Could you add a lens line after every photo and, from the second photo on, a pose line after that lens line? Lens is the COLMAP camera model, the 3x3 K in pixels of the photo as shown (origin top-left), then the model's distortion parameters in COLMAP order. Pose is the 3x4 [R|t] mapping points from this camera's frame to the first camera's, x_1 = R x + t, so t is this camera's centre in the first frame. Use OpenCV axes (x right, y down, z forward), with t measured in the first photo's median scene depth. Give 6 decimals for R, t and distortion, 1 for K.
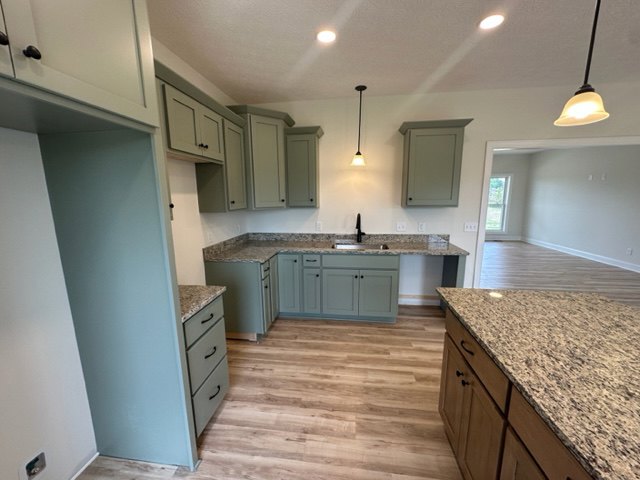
lens RADIAL K [[255.2, 0, 320.0], [0, 255.2, 240.0], [0, 0, 1]] dist [-0.001695, 0.000238]
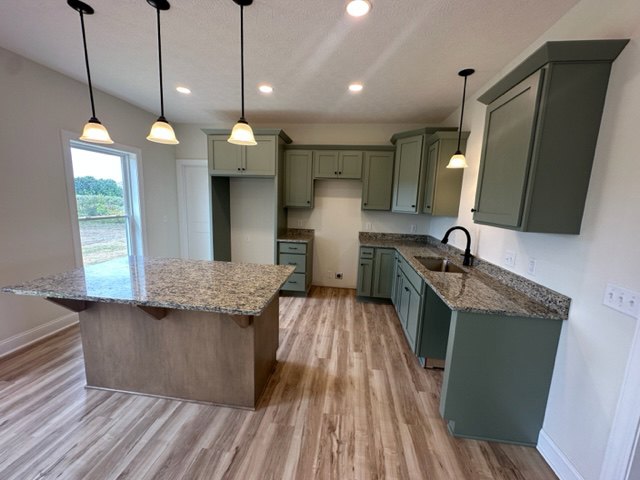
lens RADIAL K [[255.2, 0, 320.0], [0, 255.2, 240.0], [0, 0, 1]] dist [-0.001695, 0.000238]
pose [[0.010815, 0.167019, -0.985894, 1.031045], [-0.207481, 0.964869, 0.161181, -0.112328], [0.978179, 0.202811, 0.045088, 0.604894]]
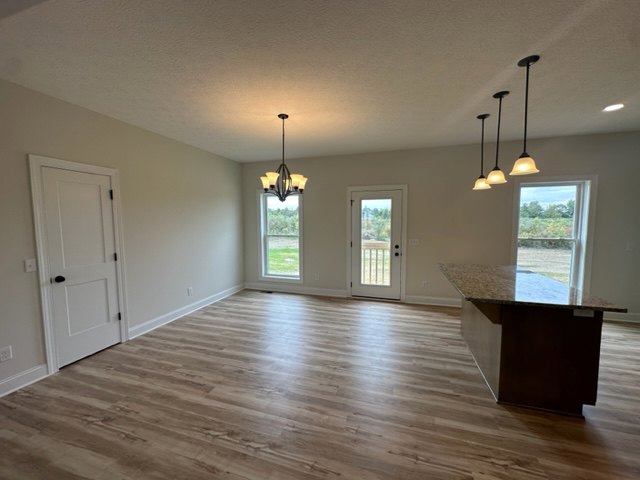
lens RADIAL K [[255.2, 0, 320.0], [0, 255.2, 240.0], [0, 0, 1]] dist [-0.001695, 0.000238]
pose [[-0.985466, 0.002751, 0.169850, 0.850206], [0.045114, 0.968203, 0.246066, -0.214833], [-0.163772, 0.250153, -0.954255, 1.207819]]
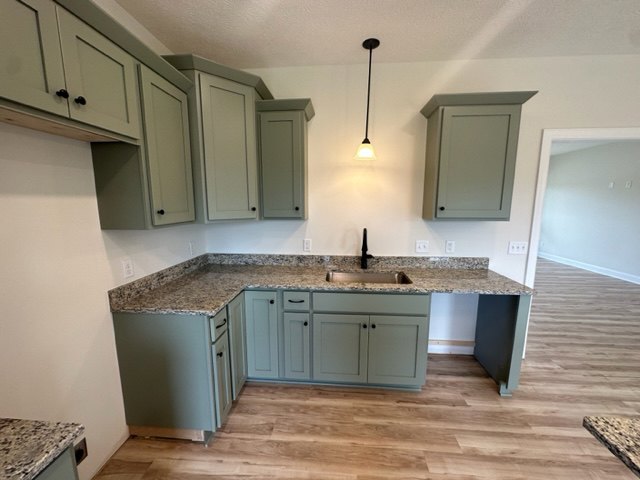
lens RADIAL K [[255.2, 0, 320.0], [0, 255.2, 240.0], [0, 0, 1]] dist [-0.001695, 0.000238]
pose [[0.998429, 0.002194, 0.055987, -0.010226], [-0.000802, 0.999690, -0.024868, -0.060165], [-0.056024, 0.024784, 0.998122, 0.343170]]
